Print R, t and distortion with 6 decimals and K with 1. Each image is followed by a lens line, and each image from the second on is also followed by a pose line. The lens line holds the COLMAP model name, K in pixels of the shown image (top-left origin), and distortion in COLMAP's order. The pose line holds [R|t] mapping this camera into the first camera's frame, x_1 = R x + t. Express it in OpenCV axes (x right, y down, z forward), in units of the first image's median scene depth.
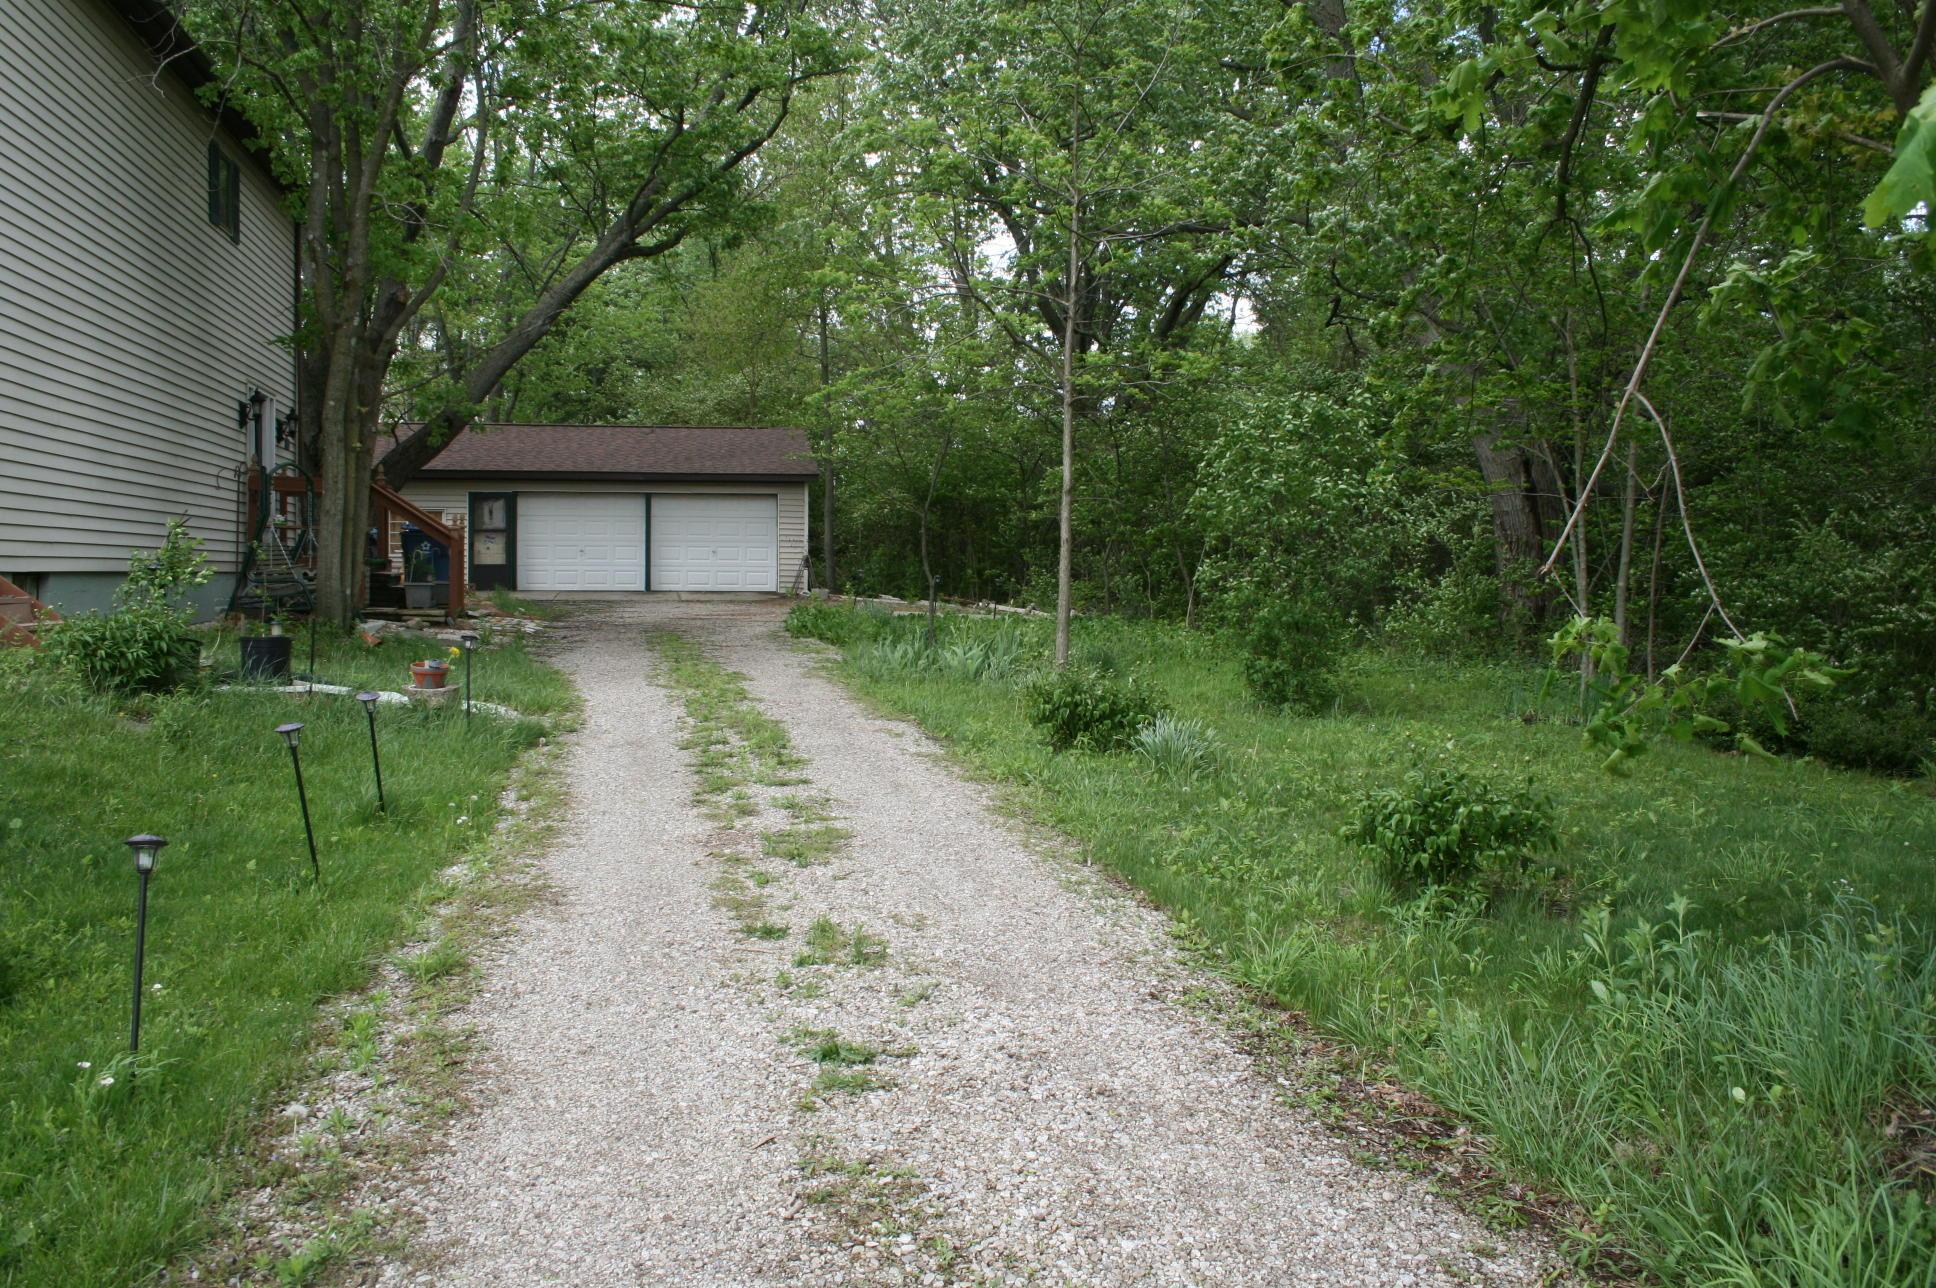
lens RADIAL K [[1612.2, 0, 975.6], [0, 1612.2, 636.9], [0, 0, 1]] dist [-0.156126, 0.130653]
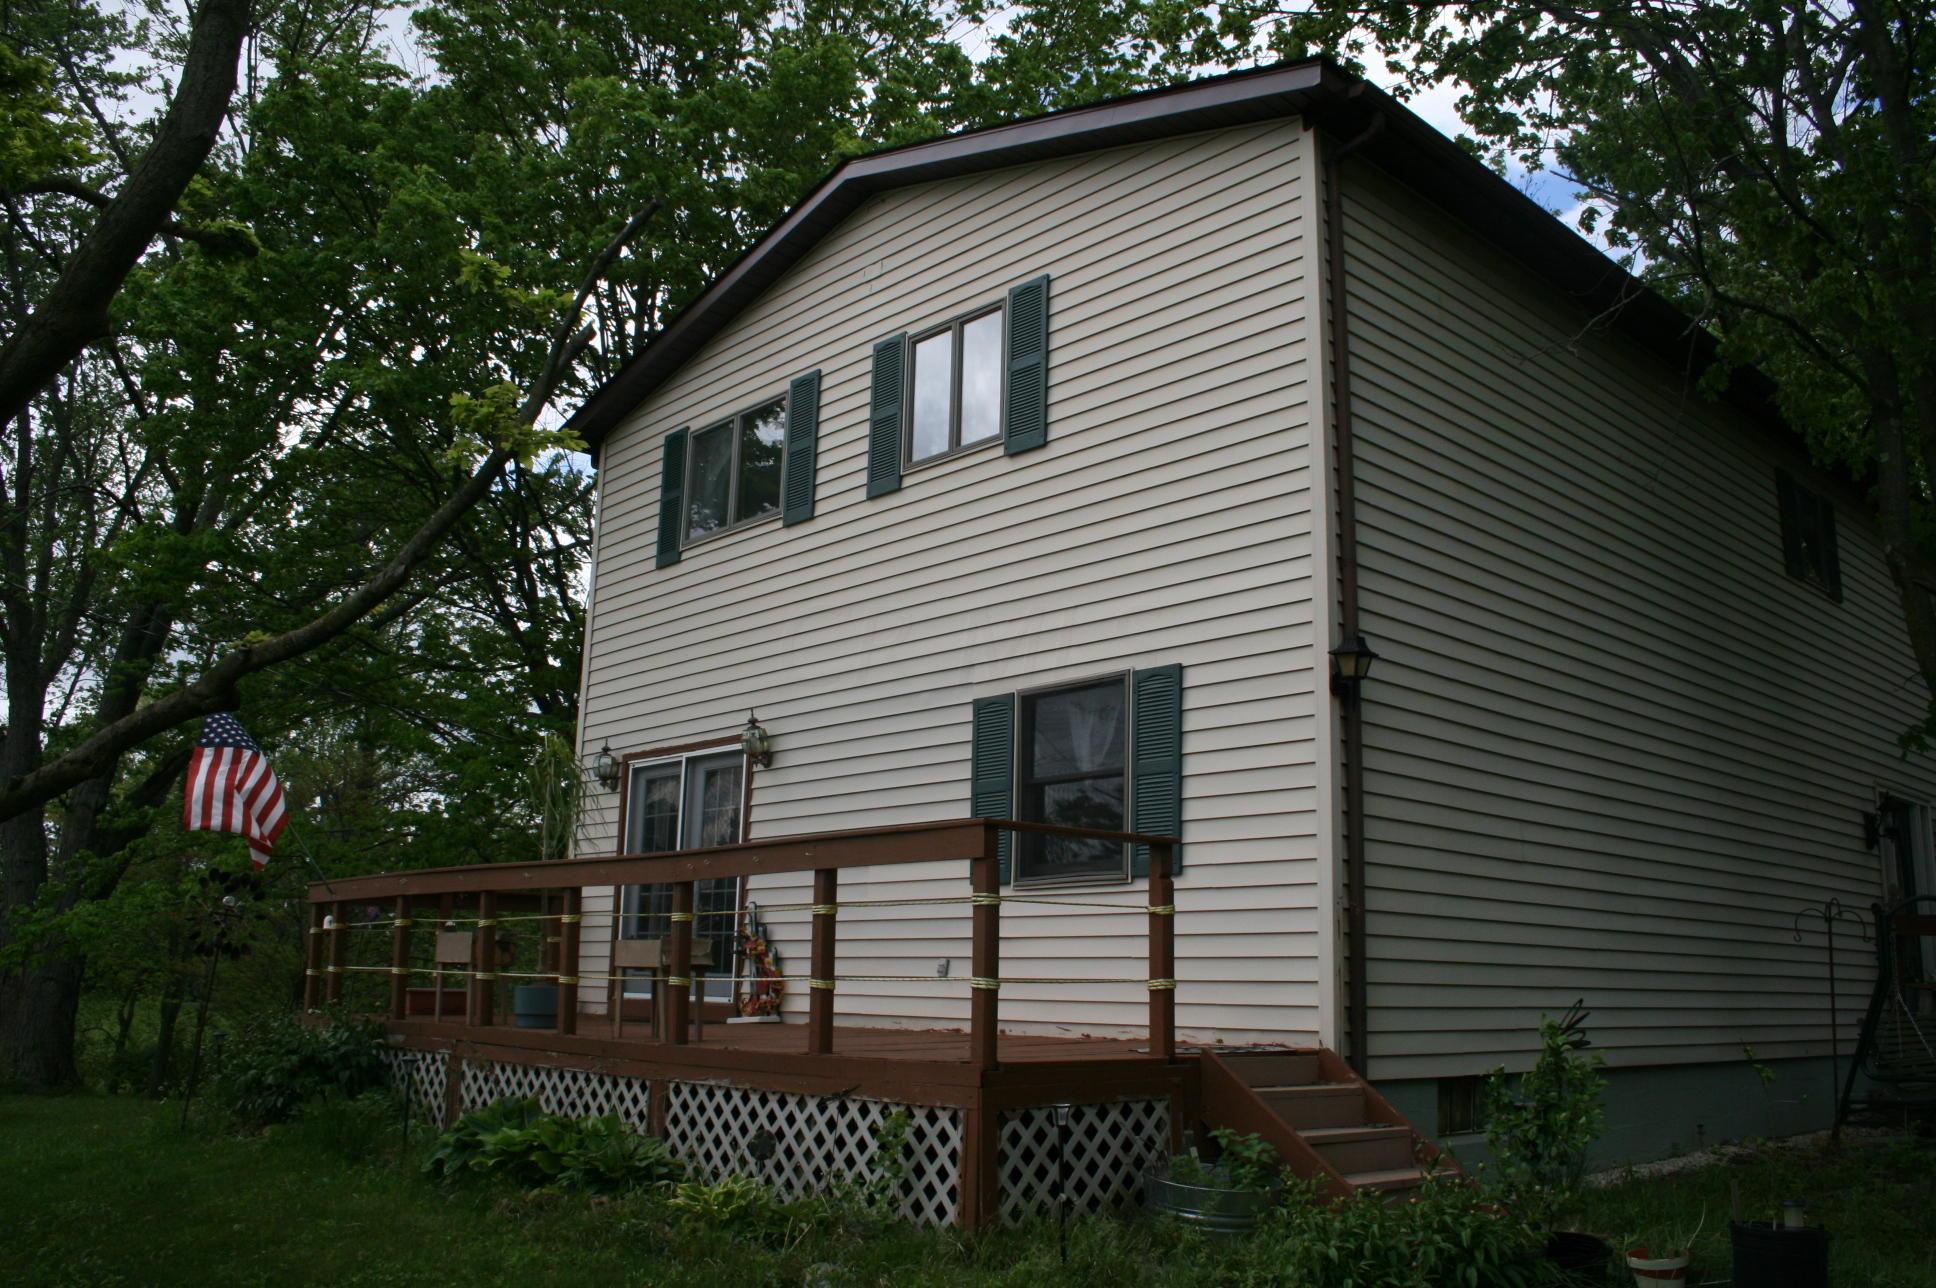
lens RADIAL K [[1612.2, 0, 975.6], [0, 1612.2, 636.9], [0, 0, 1]] dist [-0.156126, 0.130653]
pose [[0.517215, -0.179234, -0.836877, -0.068326], [-0.056802, 0.968481, -0.242525, -0.032066], [0.853969, 0.172974, 0.490732, 0.284382]]
